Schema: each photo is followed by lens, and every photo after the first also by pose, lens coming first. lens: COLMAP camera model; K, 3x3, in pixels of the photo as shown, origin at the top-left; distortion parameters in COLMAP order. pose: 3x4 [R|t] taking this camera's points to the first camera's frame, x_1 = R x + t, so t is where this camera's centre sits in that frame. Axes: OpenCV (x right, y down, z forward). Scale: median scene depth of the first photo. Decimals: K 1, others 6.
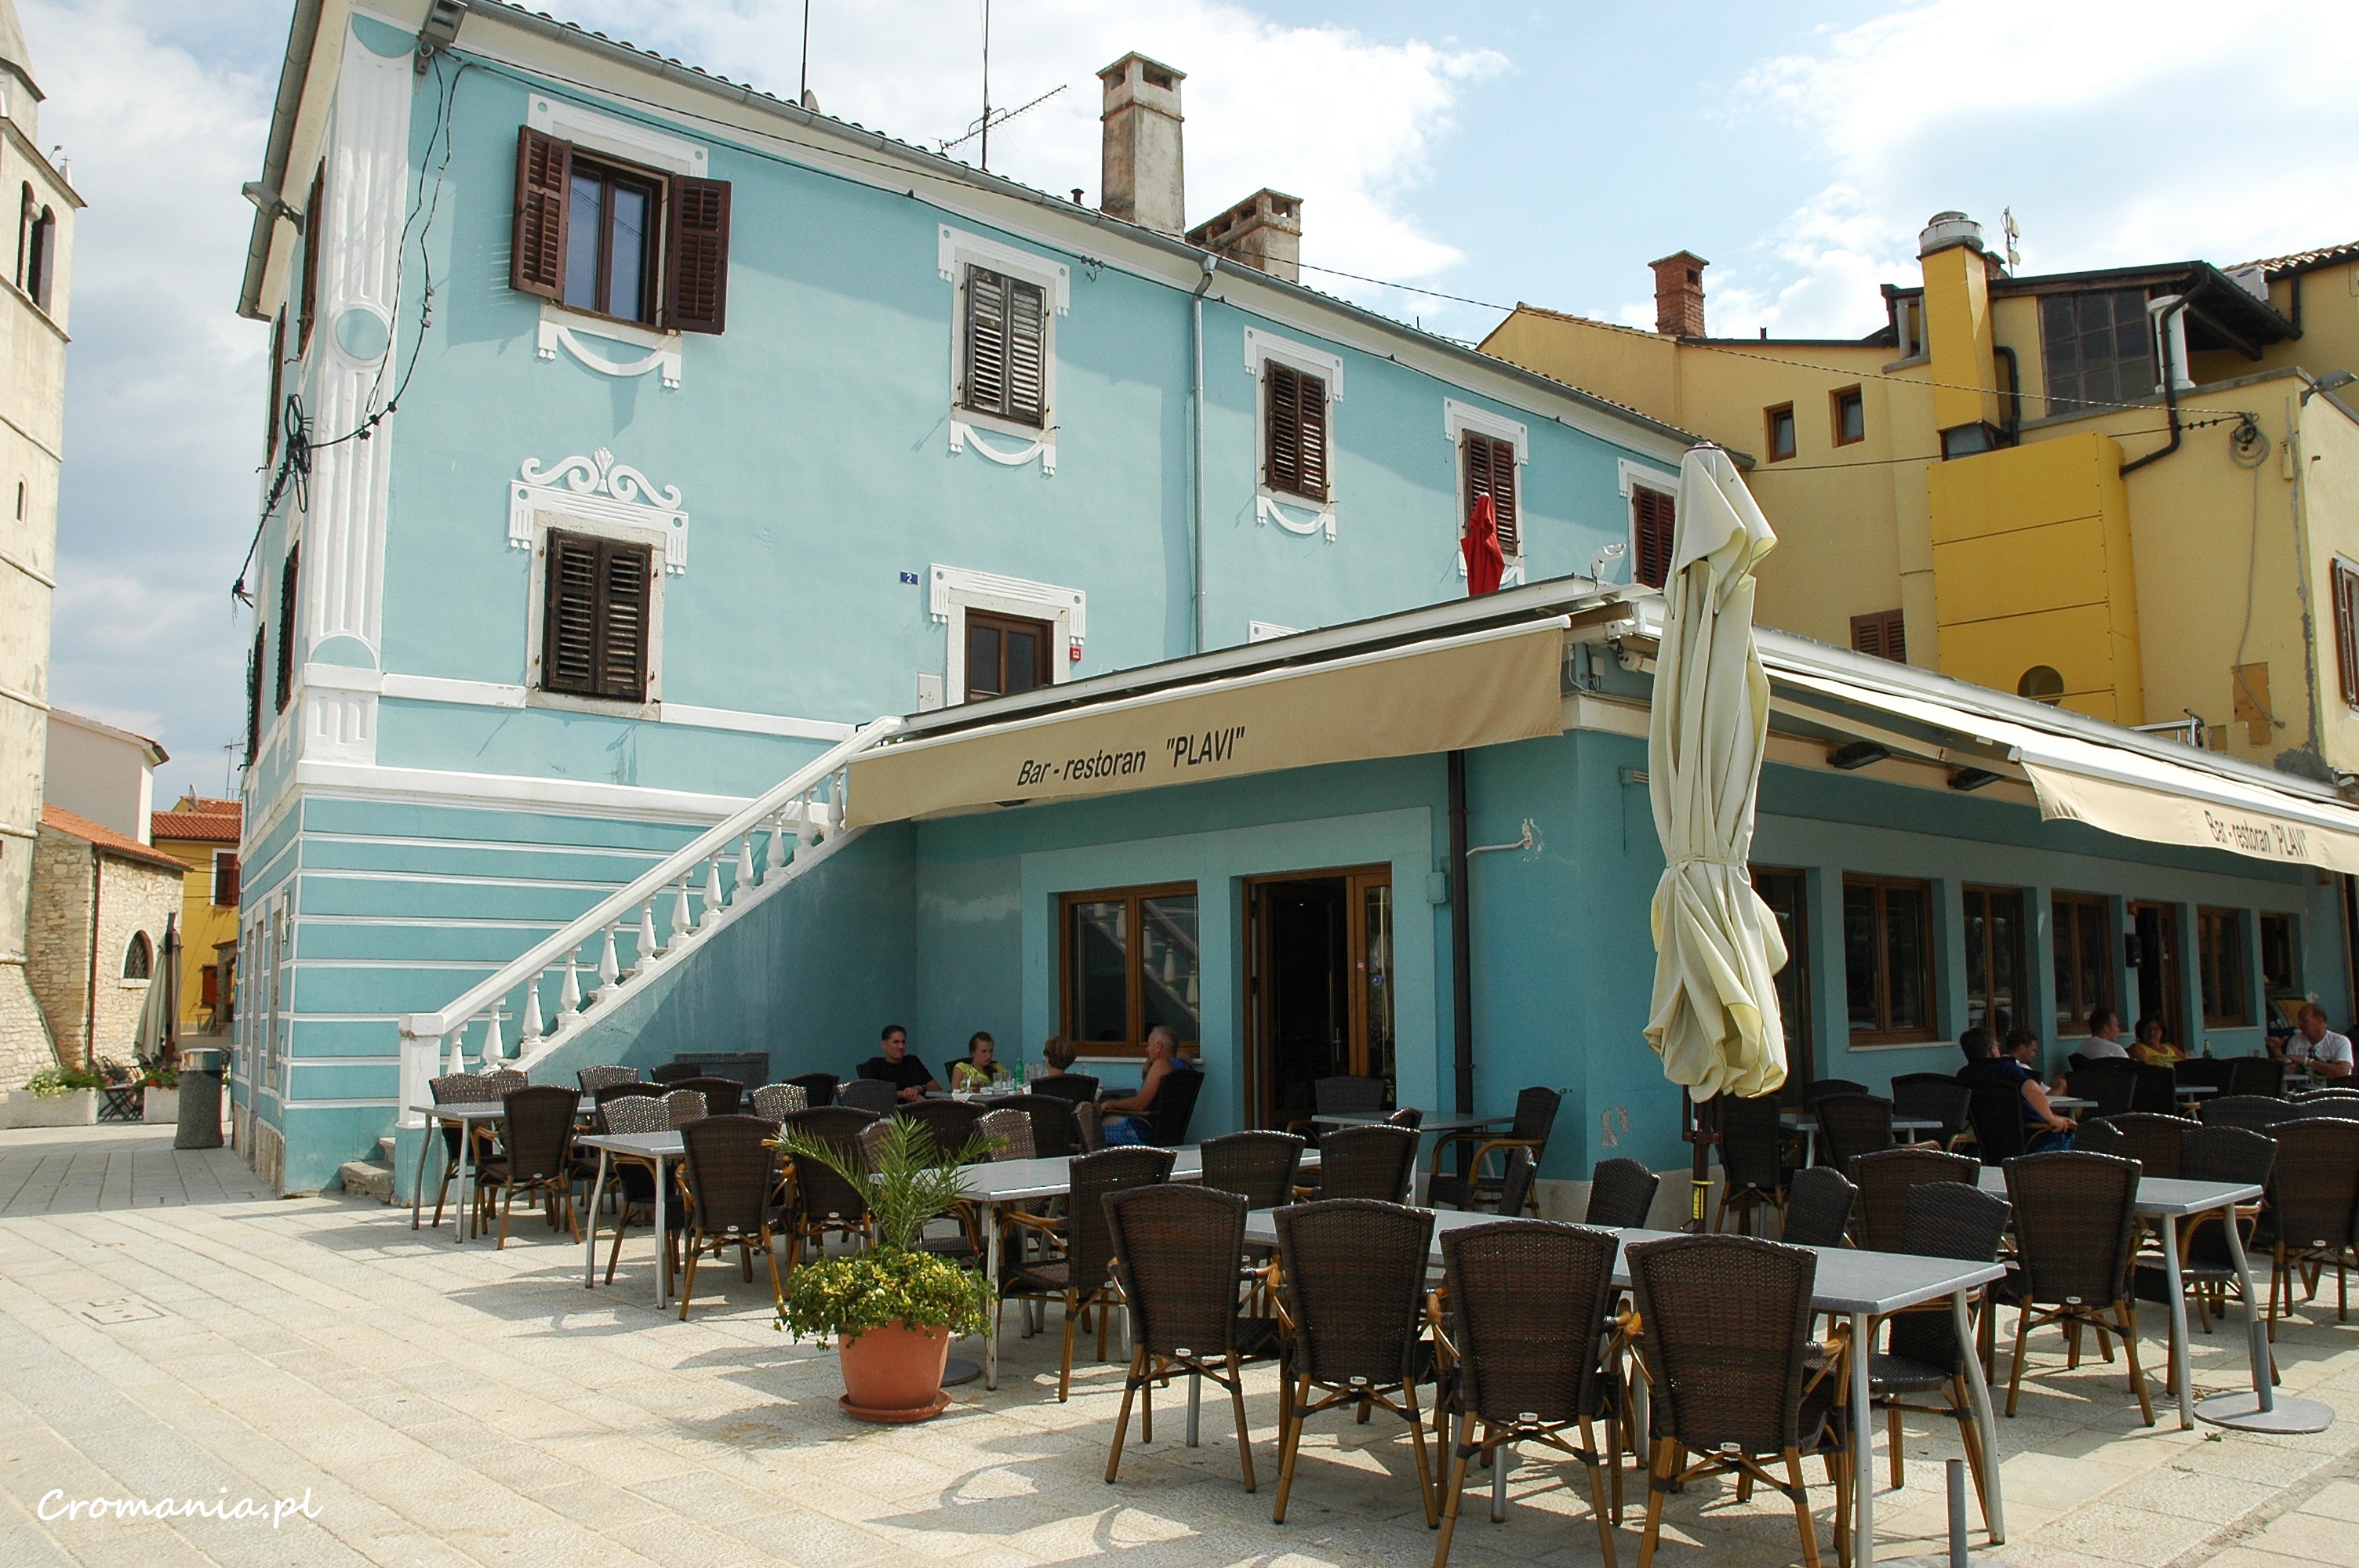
lens RADIAL K [[1864.3, 0, 1170.5], [0, 1864.3, 780.1], [0, 0, 1]] dist [-0.175231, 0.178366]
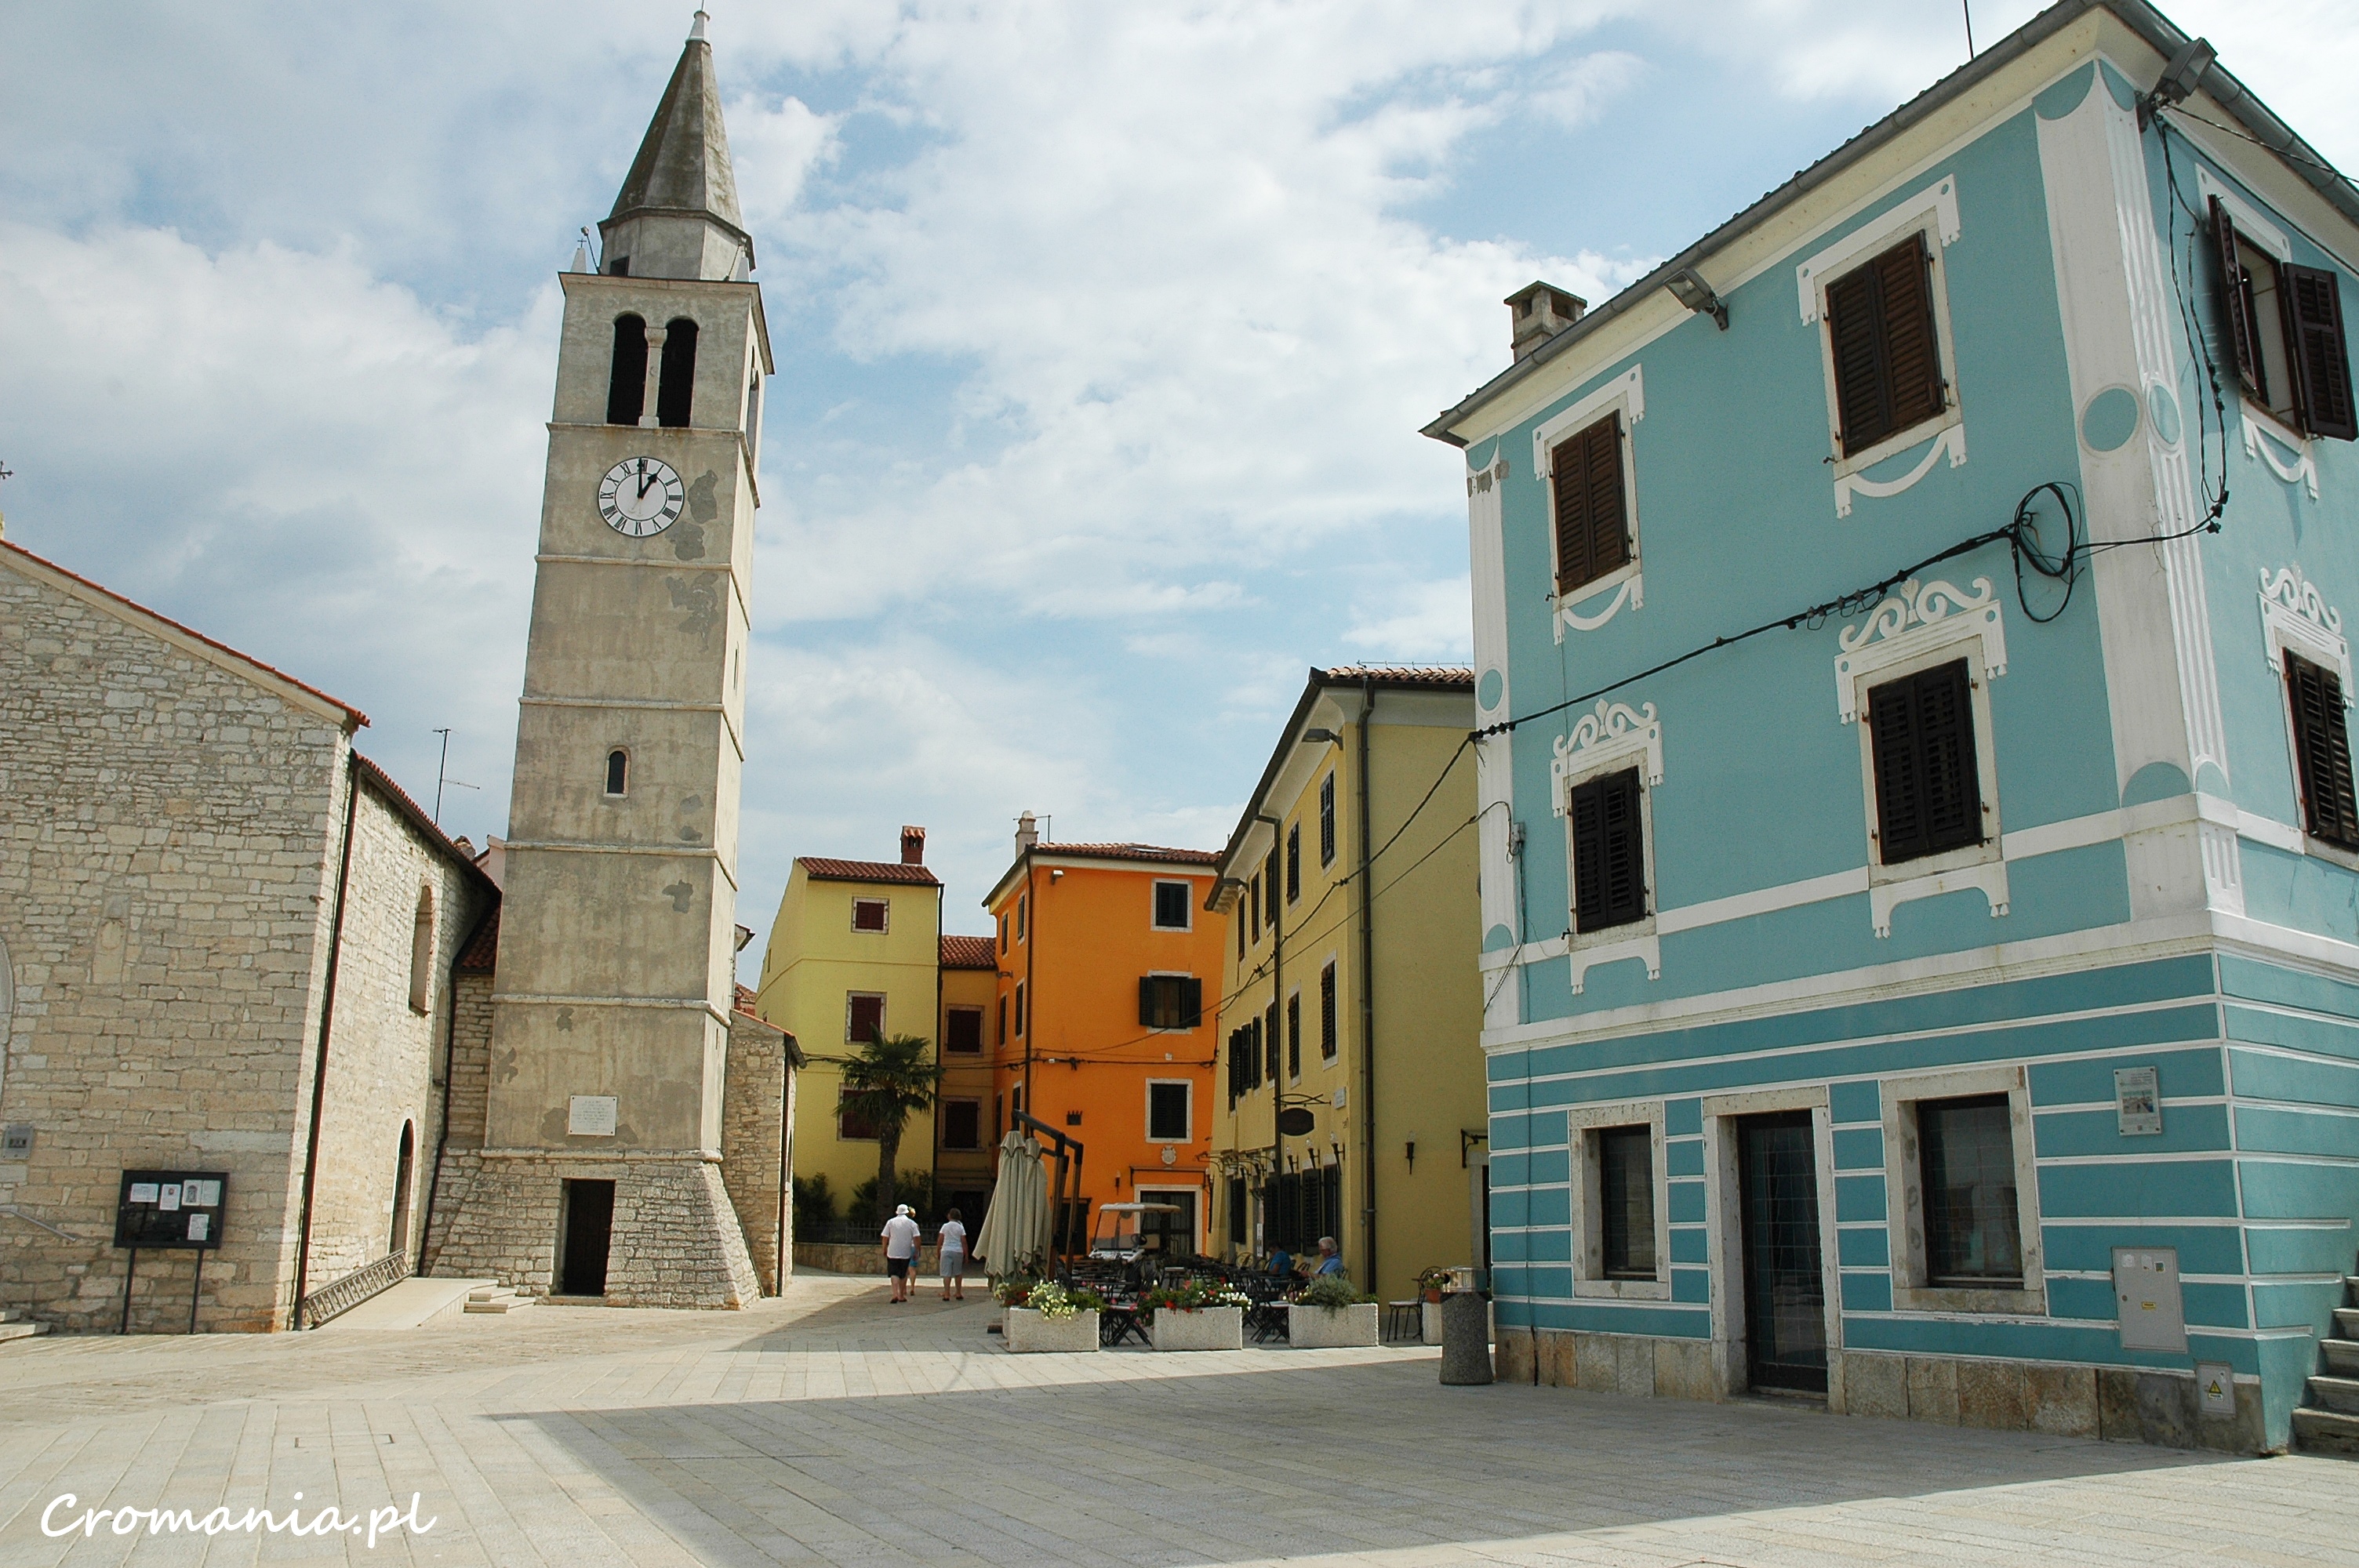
lens RADIAL K [[1864.3, 0, 1170.5], [0, 1864.3, 780.1], [0, 0, 1]] dist [-0.175231, 0.178366]
pose [[0.997130, -0.002657, -0.075664, -0.401091], [-0.005726, 0.993876, -0.110355, 0.010552], [0.075494, 0.110471, 0.991008, 0.060650]]
